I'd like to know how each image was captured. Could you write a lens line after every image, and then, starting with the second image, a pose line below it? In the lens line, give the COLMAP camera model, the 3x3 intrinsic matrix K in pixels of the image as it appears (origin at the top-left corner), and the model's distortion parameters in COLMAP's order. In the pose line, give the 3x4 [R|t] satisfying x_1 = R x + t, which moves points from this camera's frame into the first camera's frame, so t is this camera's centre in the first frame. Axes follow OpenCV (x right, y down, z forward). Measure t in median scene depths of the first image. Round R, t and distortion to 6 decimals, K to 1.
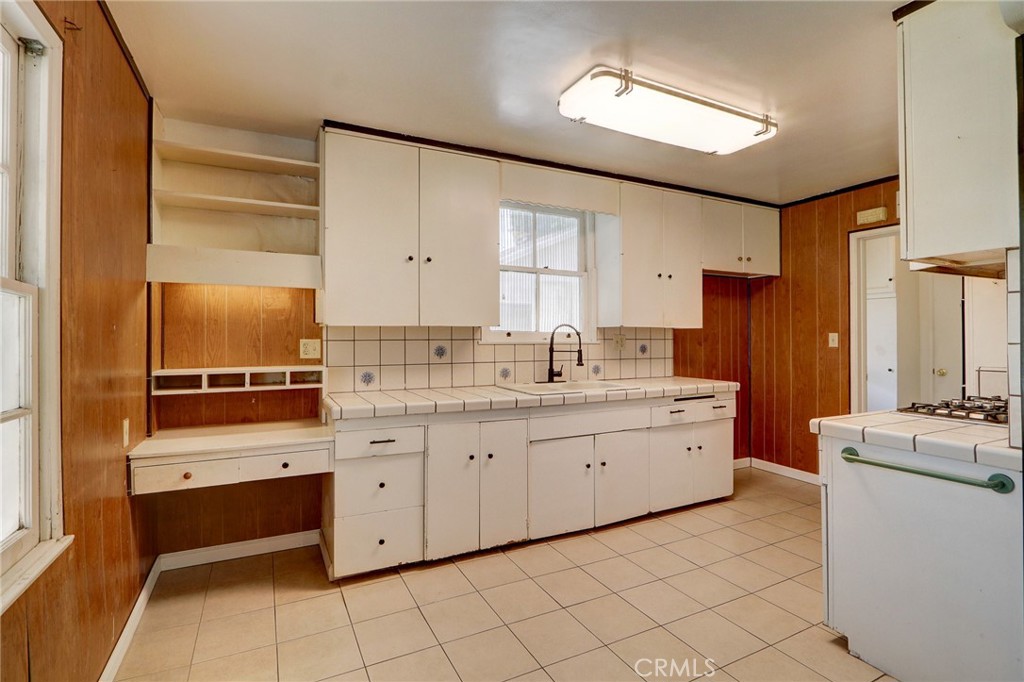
lens RADIAL K [[475.4, 0, 494.3], [0, 475.4, 333.3], [0, 0, 1]] dist [-0.017816, 0.002718]
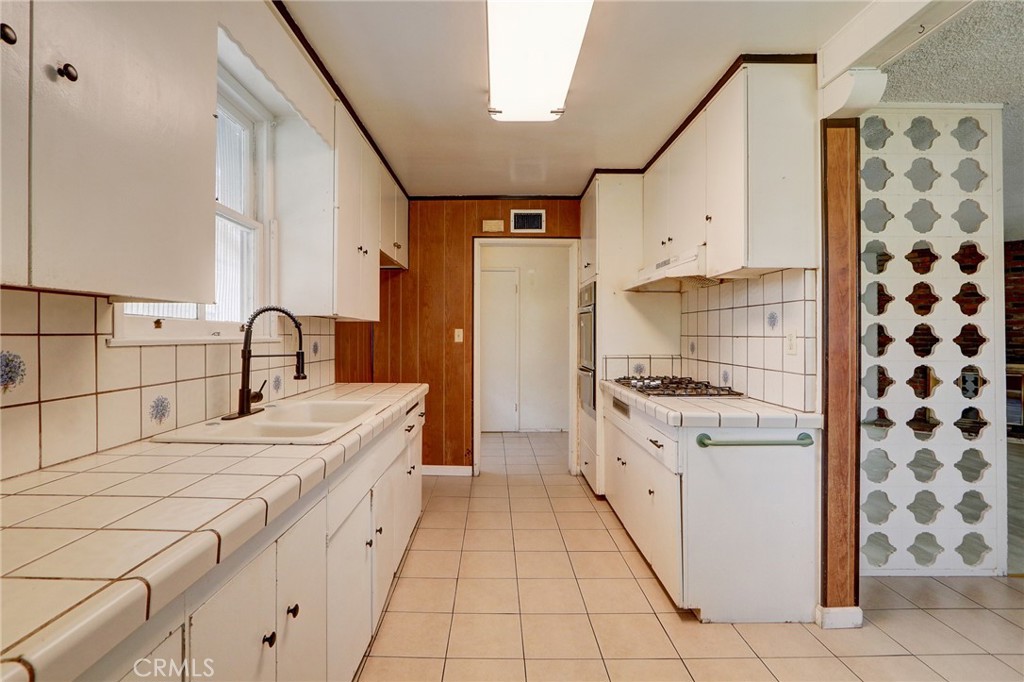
lens RADIAL K [[475.4, 0, 494.3], [0, 475.4, 333.3], [0, 0, 1]] dist [-0.017816, 0.002718]
pose [[0.444473, 0.003382, 0.895786, -0.214118], [-0.010458, 0.999944, 0.001413, 0.007133], [-0.895731, -0.009996, 0.444483, 0.466077]]
